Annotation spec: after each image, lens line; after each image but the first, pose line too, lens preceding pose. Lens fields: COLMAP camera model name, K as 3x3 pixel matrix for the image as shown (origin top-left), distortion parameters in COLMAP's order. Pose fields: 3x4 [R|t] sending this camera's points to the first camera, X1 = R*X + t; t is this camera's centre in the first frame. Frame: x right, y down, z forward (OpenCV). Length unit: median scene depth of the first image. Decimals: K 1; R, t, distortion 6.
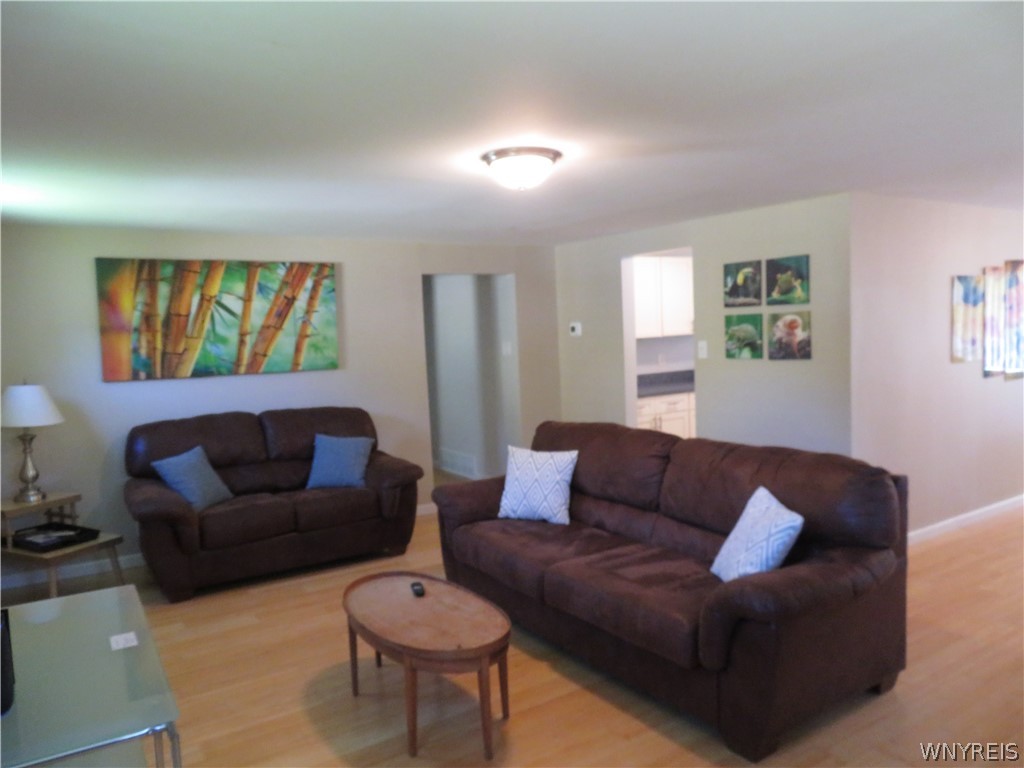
lens RADIAL K [[737.0, 0, 519.5], [0, 737.0, 367.9], [0, 0, 1]] dist [-0.009476, -0.002746]
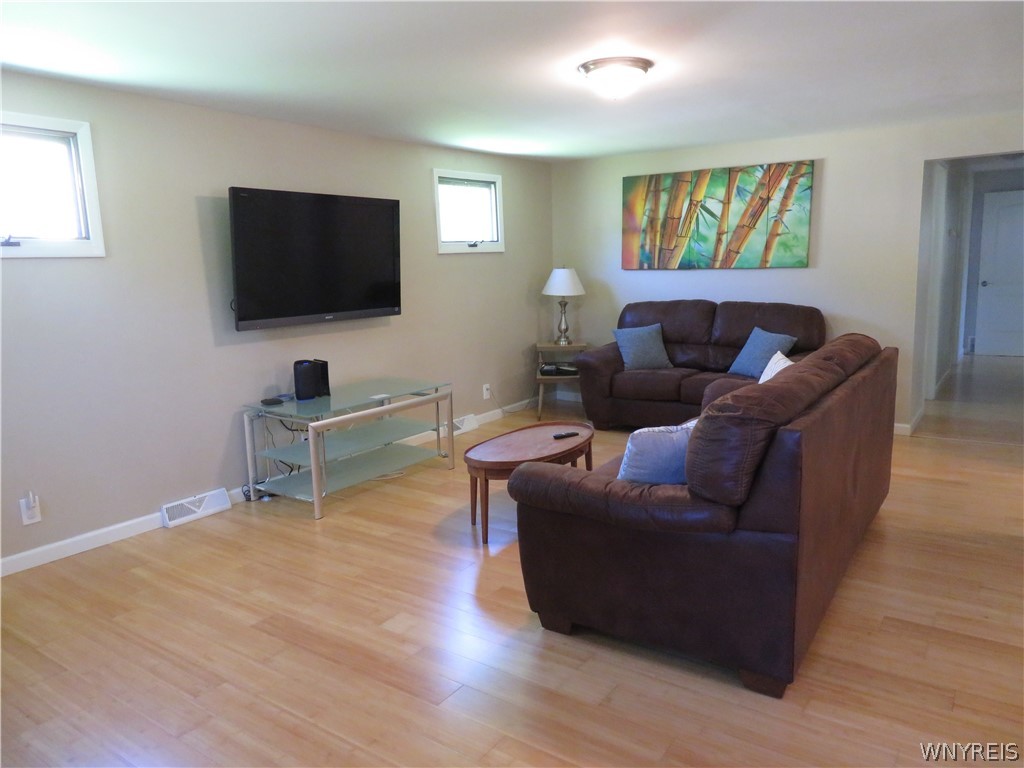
lens RADIAL K [[737.0, 0, 517.6], [0, 737.0, 377.2], [0, 0, 1]] dist [-0.009476, -0.002746]
pose [[0.375537, 0.165960, -0.911827, 0.596059], [-0.038584, 0.985784, 0.163530, -0.000369], [0.926004, -0.026229, 0.376602, 0.272111]]
